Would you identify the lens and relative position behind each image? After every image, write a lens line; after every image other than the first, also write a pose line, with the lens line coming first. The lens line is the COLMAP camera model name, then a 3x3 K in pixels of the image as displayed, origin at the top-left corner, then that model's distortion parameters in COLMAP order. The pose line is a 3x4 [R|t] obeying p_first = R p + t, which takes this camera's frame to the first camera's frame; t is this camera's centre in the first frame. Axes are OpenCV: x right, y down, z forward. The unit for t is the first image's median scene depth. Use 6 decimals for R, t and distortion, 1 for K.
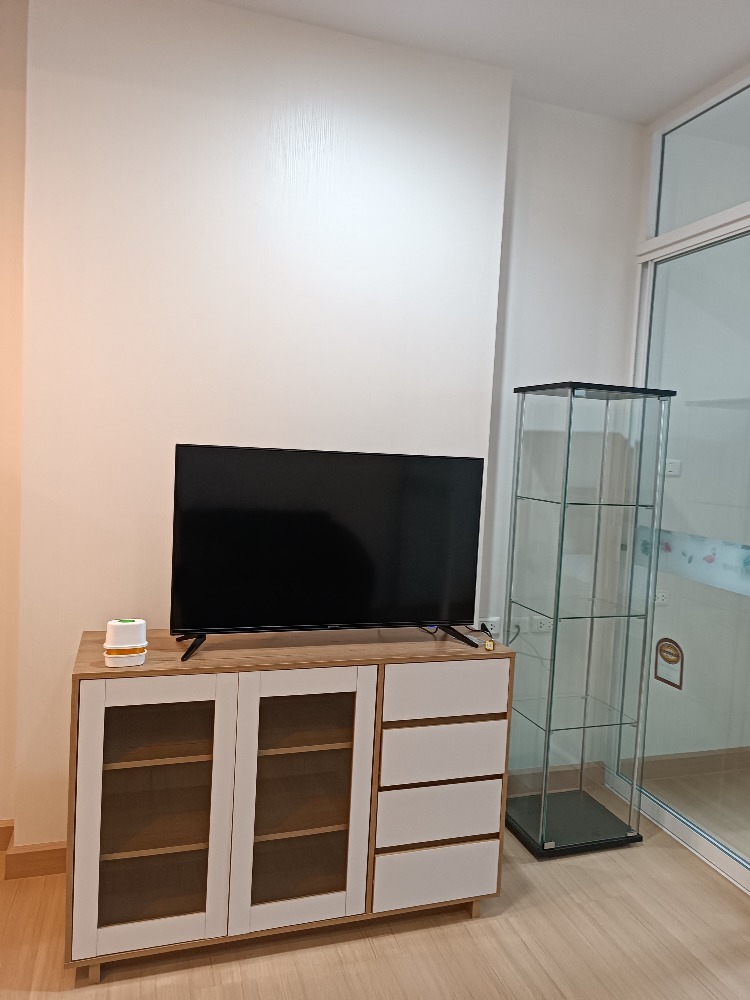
lens RADIAL K [[729.7, 0, 375.0], [0, 729.7, 501.1], [0, 0, 1]] dist [0.012006, -0.007013]
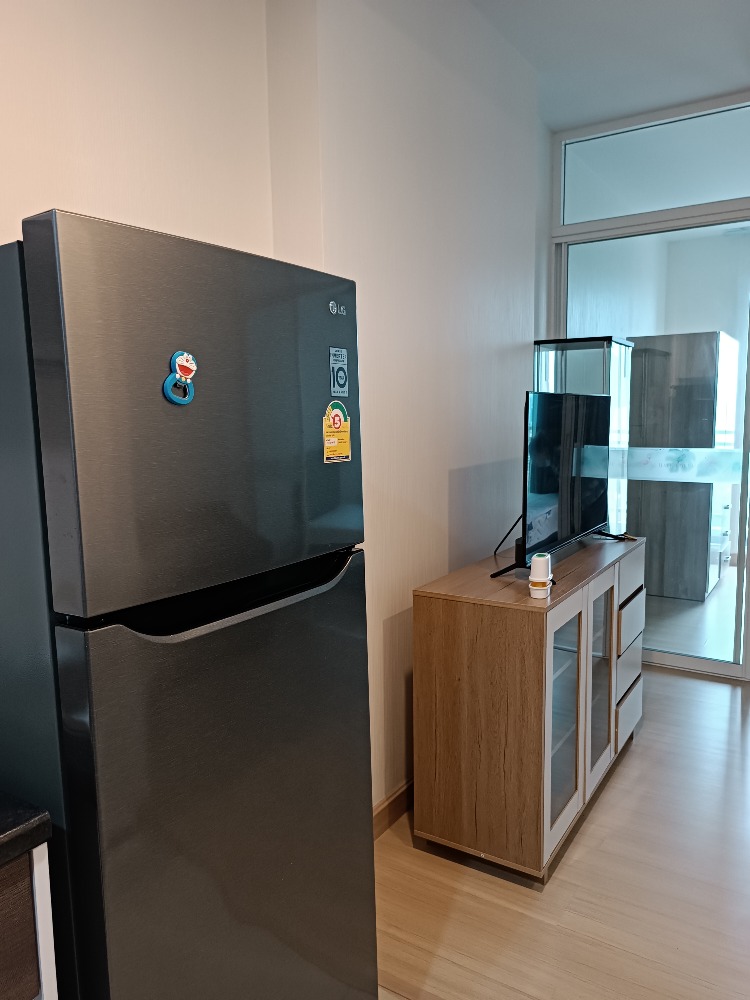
lens RADIAL K [[729.7, 0, 375.0], [0, 729.7, 498.7], [0, 0, 1]] dist [0.012006, -0.007013]
pose [[0.767525, -0.135187, 0.626602, -0.915276], [0.096083, 0.990728, 0.096054, -0.038387], [-0.633777, -0.013518, 0.773397, 0.232021]]
